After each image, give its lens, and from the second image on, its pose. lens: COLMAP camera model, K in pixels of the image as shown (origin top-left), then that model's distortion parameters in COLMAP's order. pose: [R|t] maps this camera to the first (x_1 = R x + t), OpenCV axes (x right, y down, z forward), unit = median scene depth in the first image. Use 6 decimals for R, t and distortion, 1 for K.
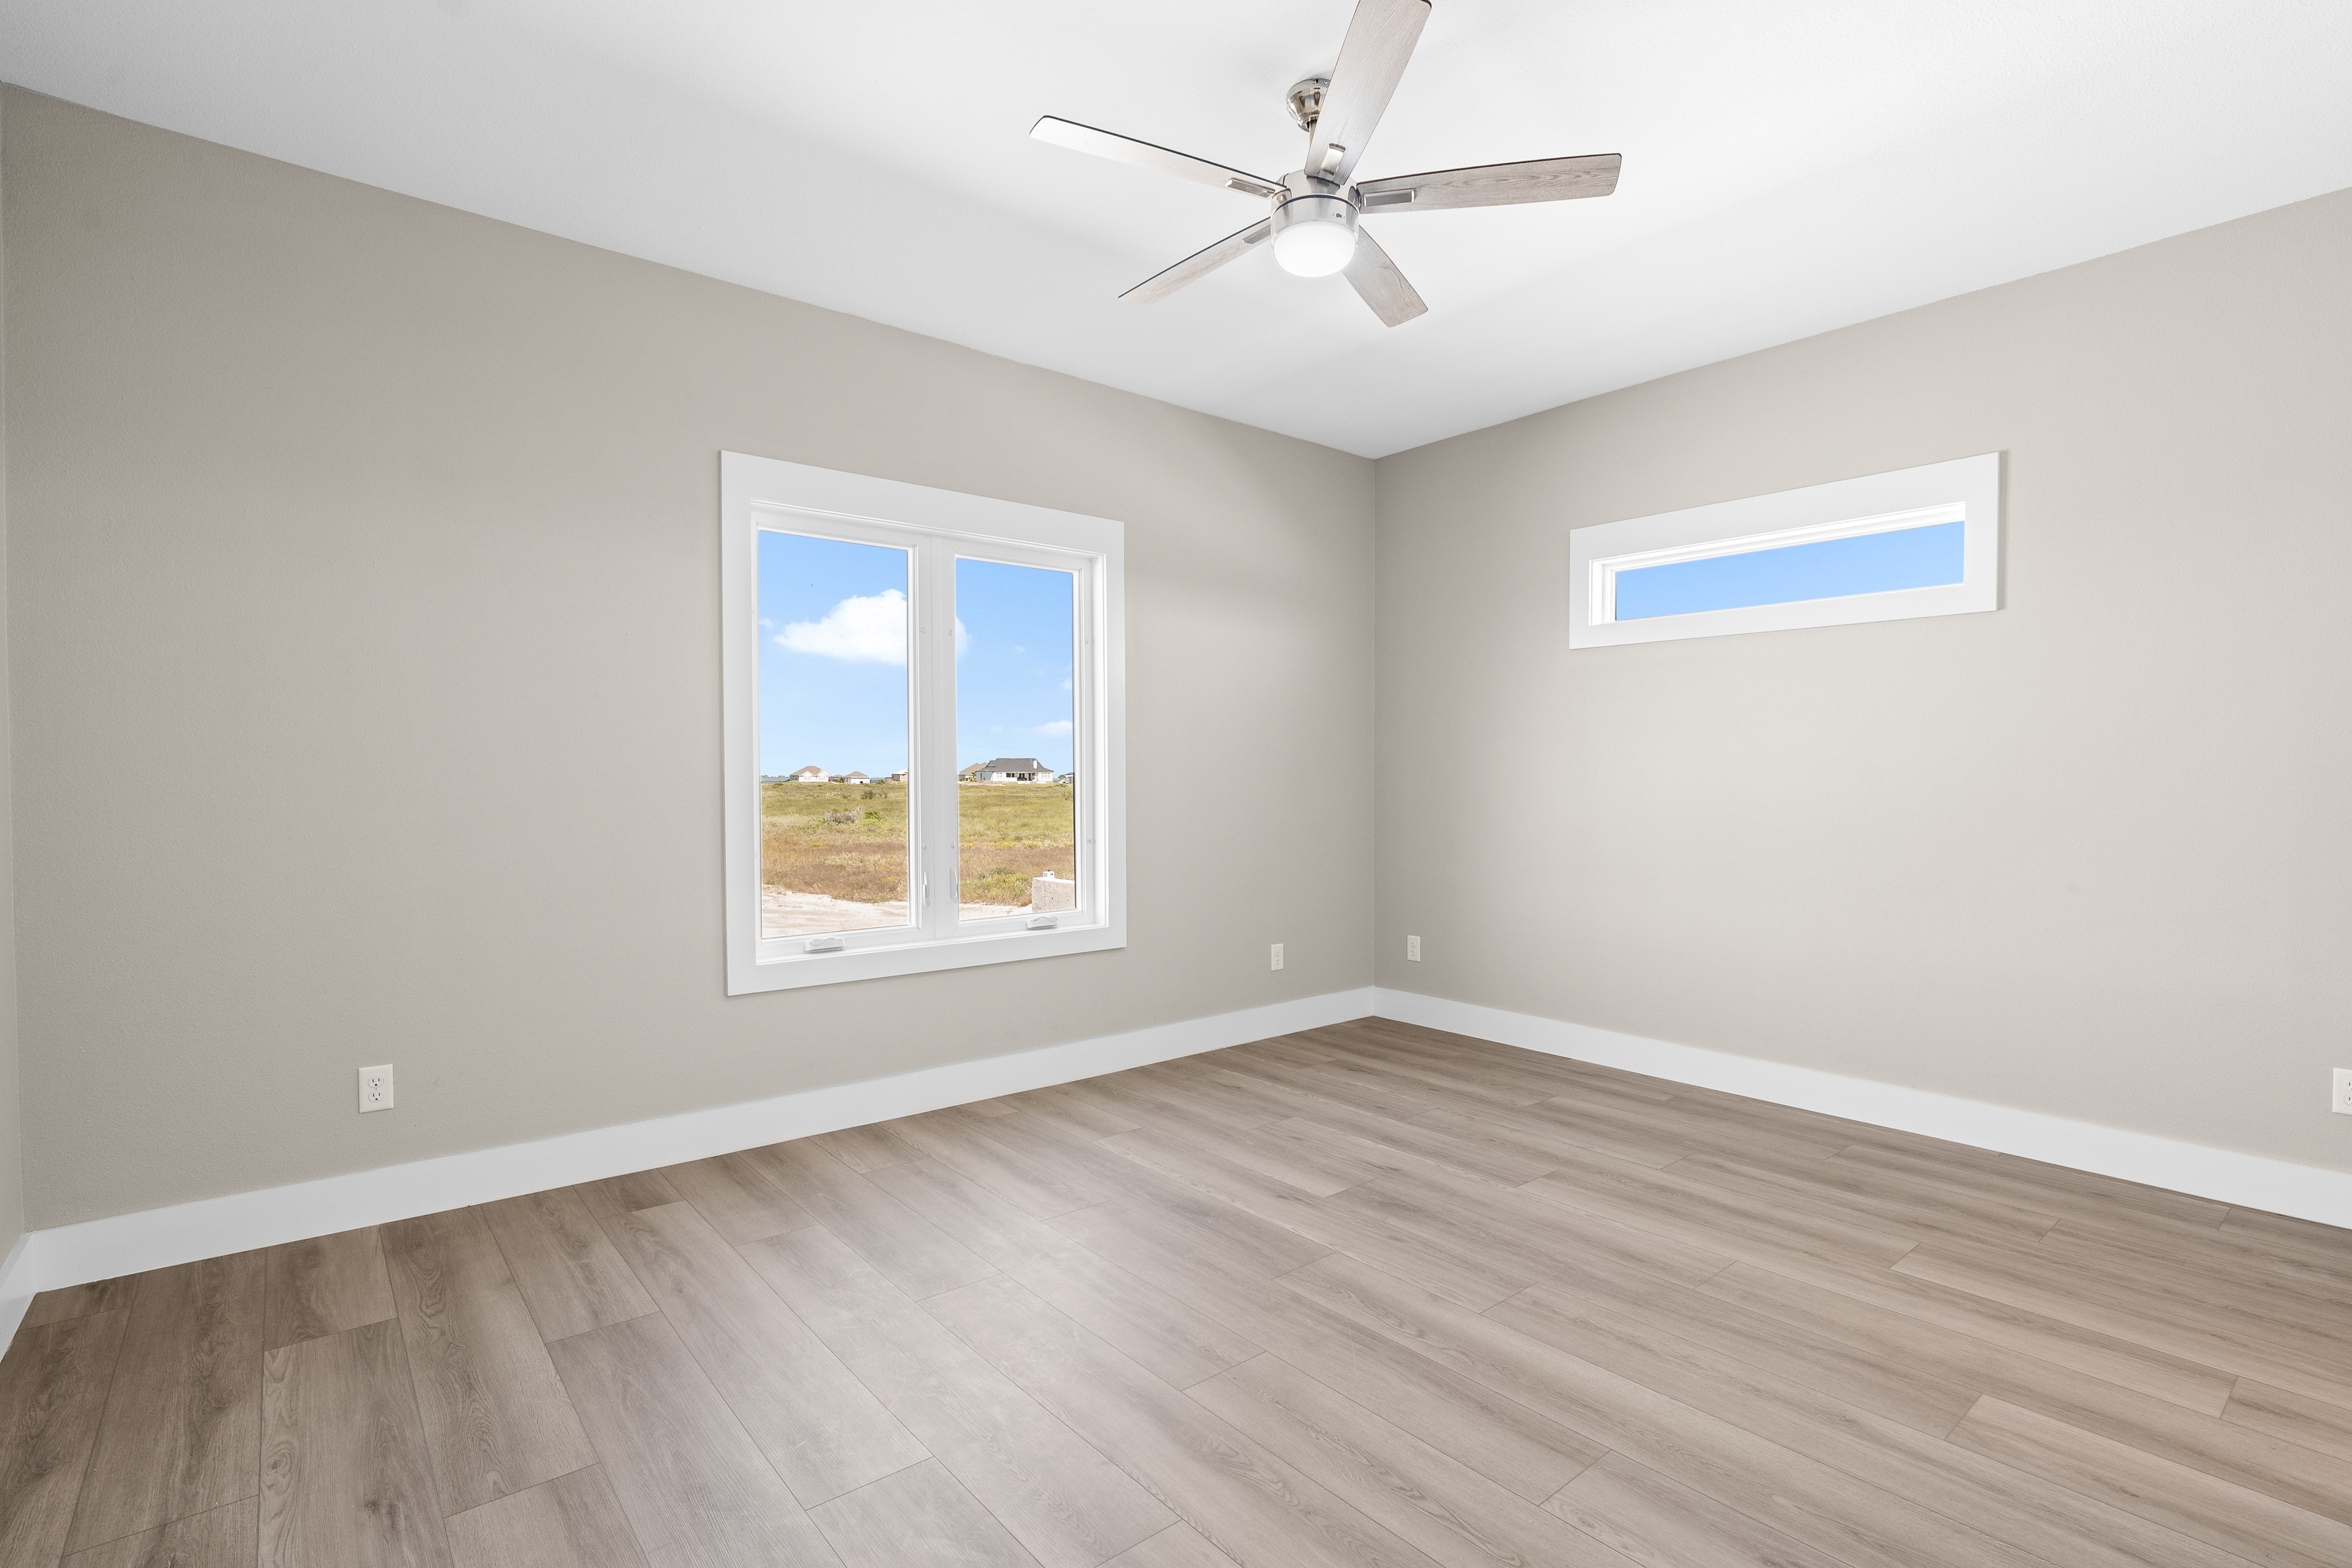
lens RADIAL K [[1089.5, 0, 1178.7], [0, 1089.5, 784.1], [0, 0, 1]] dist [-0.023789, 0.001981]
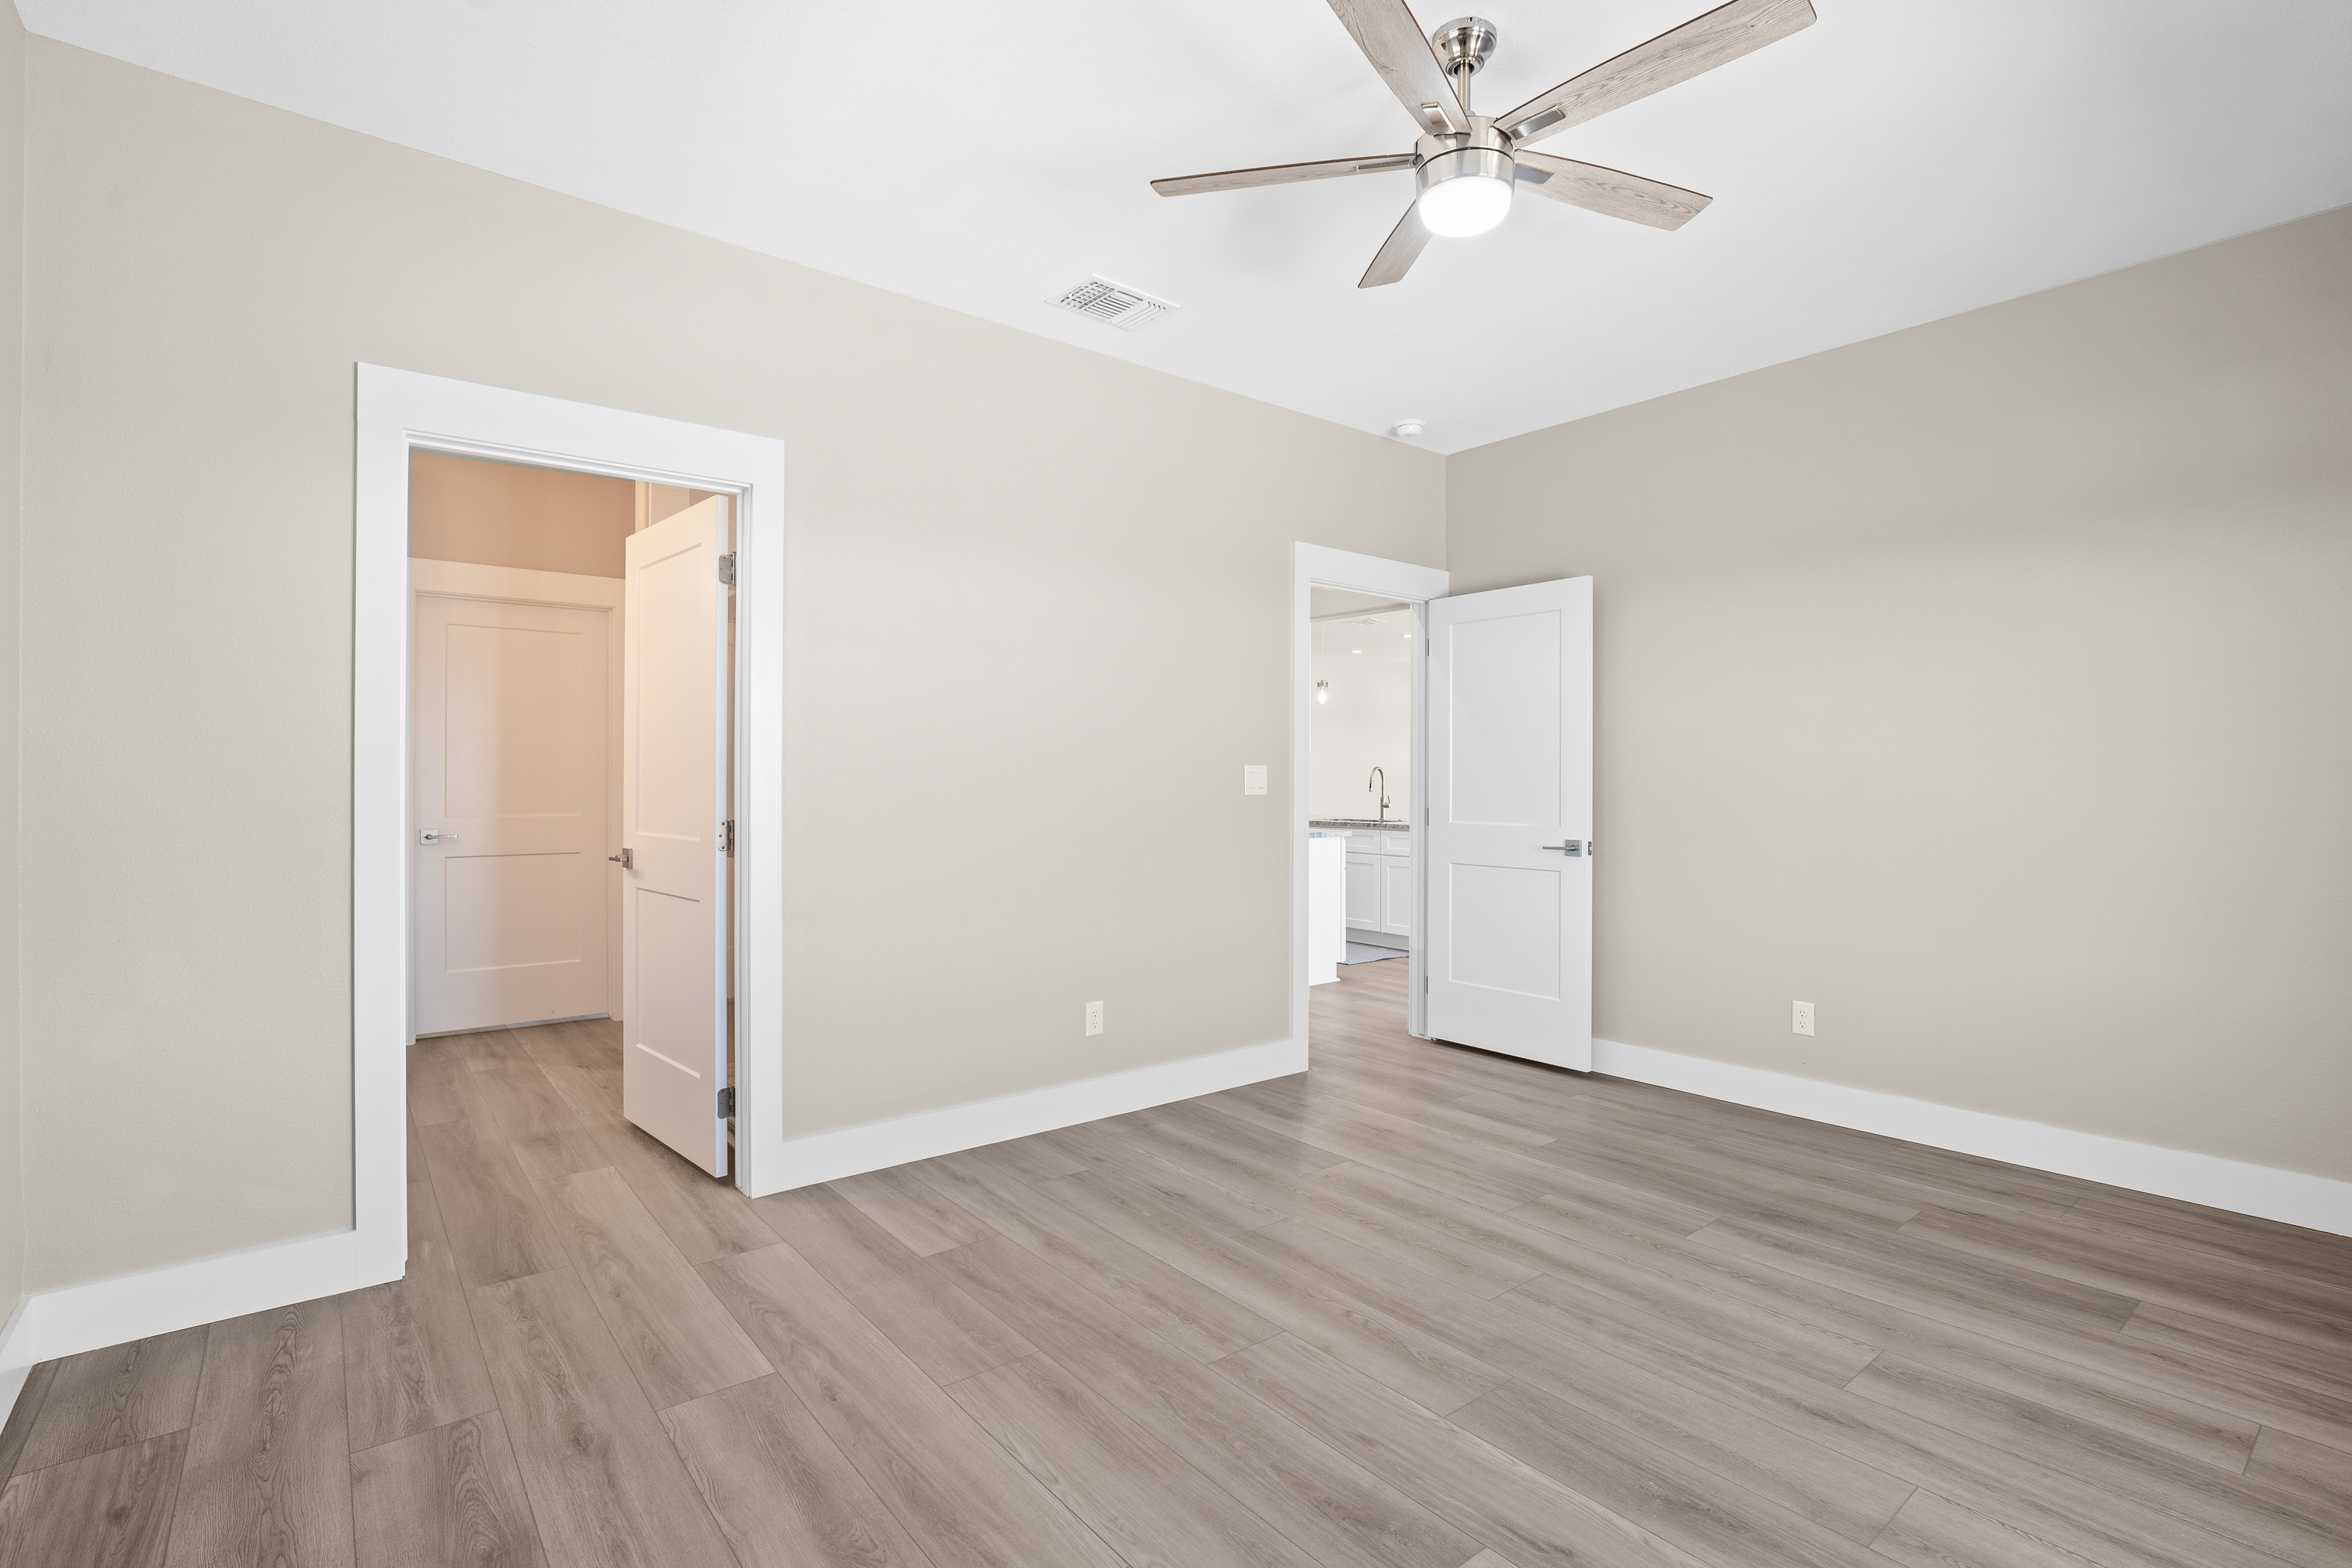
lens RADIAL K [[1089.5, 0, 1182.9], [0, 1089.5, 780.6], [0, 0, 1]] dist [-0.023789, 0.001981]
pose [[-0.999999, 0.000617, 0.001075, 0.362303], [0.000623, 0.999981, 0.006072, -0.016313], [-0.001072, 0.006073, -0.999981, 1.940736]]
